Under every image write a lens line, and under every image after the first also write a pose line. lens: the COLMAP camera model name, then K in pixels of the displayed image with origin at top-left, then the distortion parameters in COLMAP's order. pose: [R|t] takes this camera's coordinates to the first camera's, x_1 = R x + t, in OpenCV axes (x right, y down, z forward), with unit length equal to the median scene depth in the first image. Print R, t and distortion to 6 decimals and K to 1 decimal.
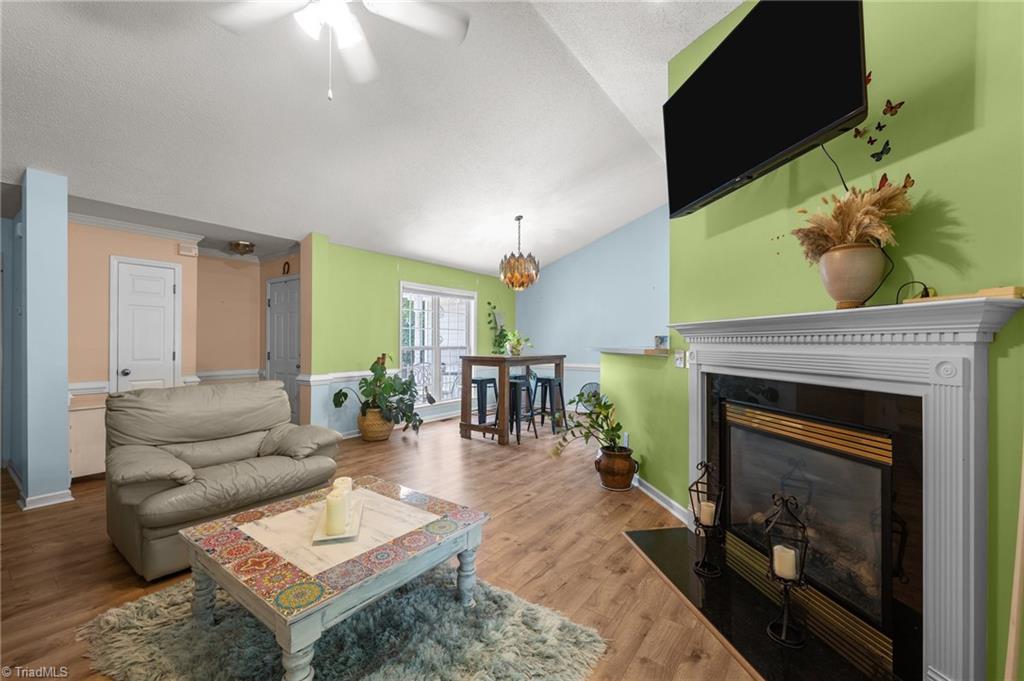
lens RADIAL K [[419.4, 0, 507.6], [0, 419.4, 343.4], [0, 0, 1]] dist [-0.001271, 0.000047]
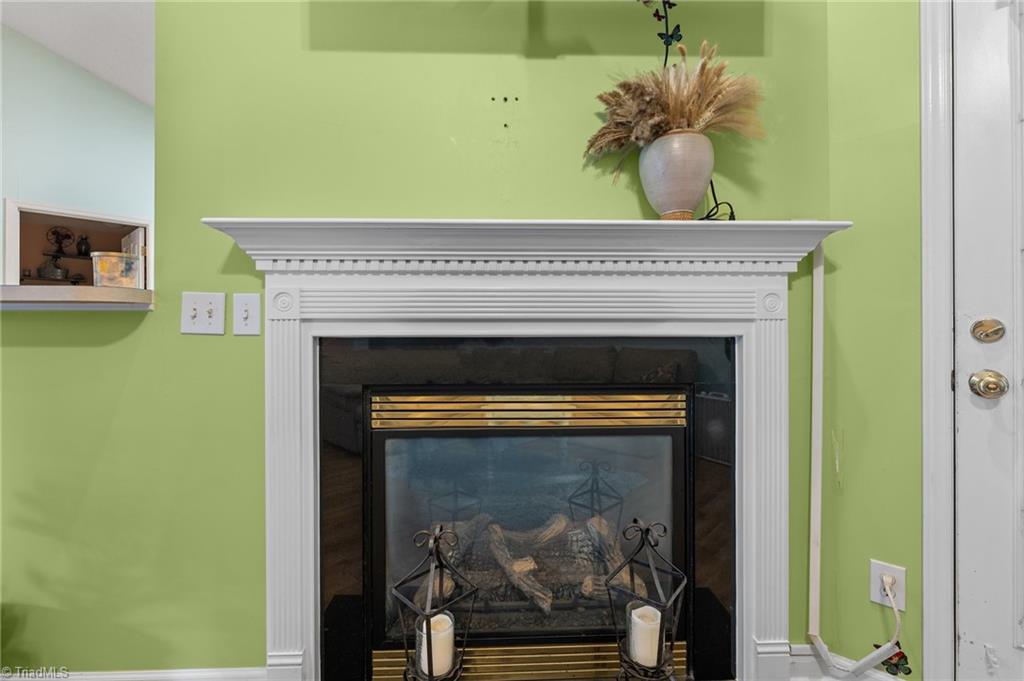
lens RADIAL K [[449.2, 0, 509.1], [0, 449.2, 331.9], [0, 0, 1]] dist [-0.002334, -0.000215]
pose [[0.113745, 0.003342, 0.993504, 0.009672], [0.001971, 0.999992, -0.003589, 0.071547], [-0.993508, 0.002366, 0.113738, 0.805889]]
